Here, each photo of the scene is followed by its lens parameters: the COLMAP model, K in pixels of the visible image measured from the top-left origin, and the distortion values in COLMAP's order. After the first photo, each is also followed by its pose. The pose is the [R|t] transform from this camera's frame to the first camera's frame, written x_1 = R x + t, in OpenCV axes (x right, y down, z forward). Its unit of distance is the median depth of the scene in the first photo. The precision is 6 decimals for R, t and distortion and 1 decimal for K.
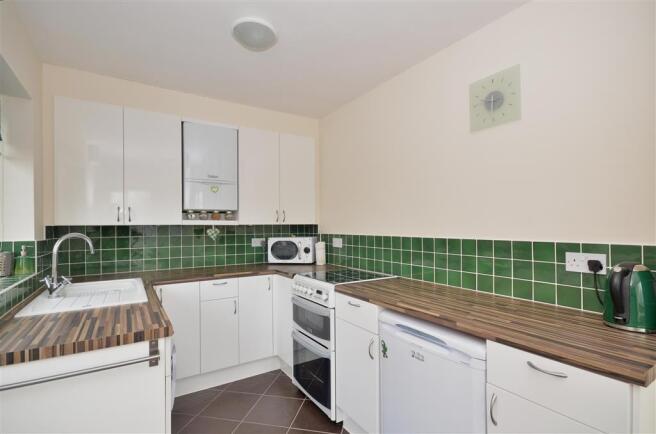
lens RADIAL K [[319.4, 0, 328.6], [0, 319.4, 223.2], [0, 0, 1]] dist [0.000355, -0.000394]
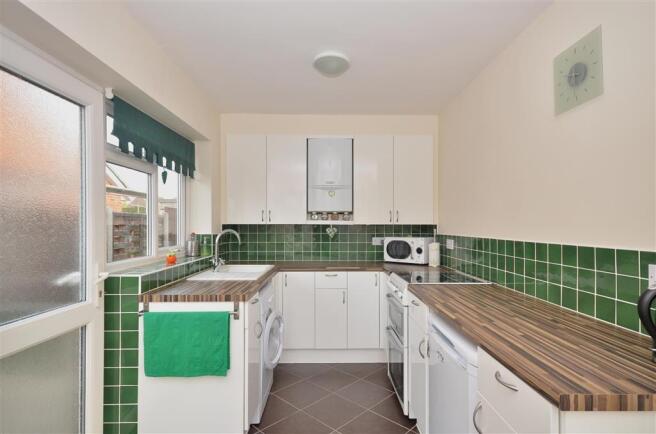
lens RADIAL K [[341.9, 0, 326.2], [0, 341.9, 224.2], [0, 0, 1]] dist [0.012209, 0.000413]
pose [[0.845389, 0.006794, -0.534108, 0.300932], [-0.003599, 0.999969, 0.007022, -0.004425], [0.534139, -0.004014, 0.845387, -0.056930]]
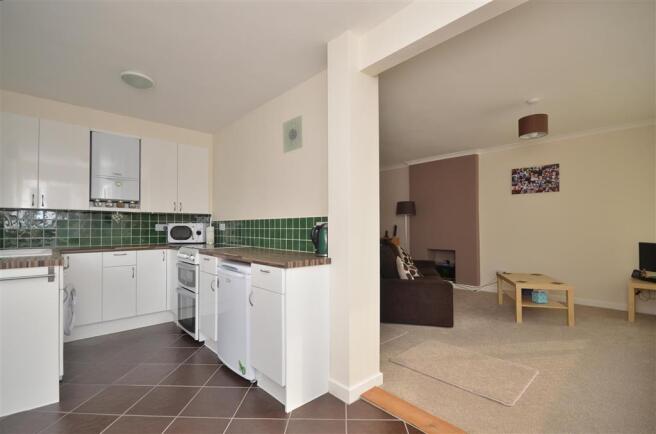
lens RADIAL K [[303.5, 0, 331.9], [0, 303.5, 224.7], [0, 0, 1]] dist [0.012121, -0.014211]
pose [[0.983476, 0.008799, 0.180826, 0.292018], [-0.007962, 0.999954, -0.005354, 0.063447], [-0.180865, 0.003825, 0.983501, -0.401083]]
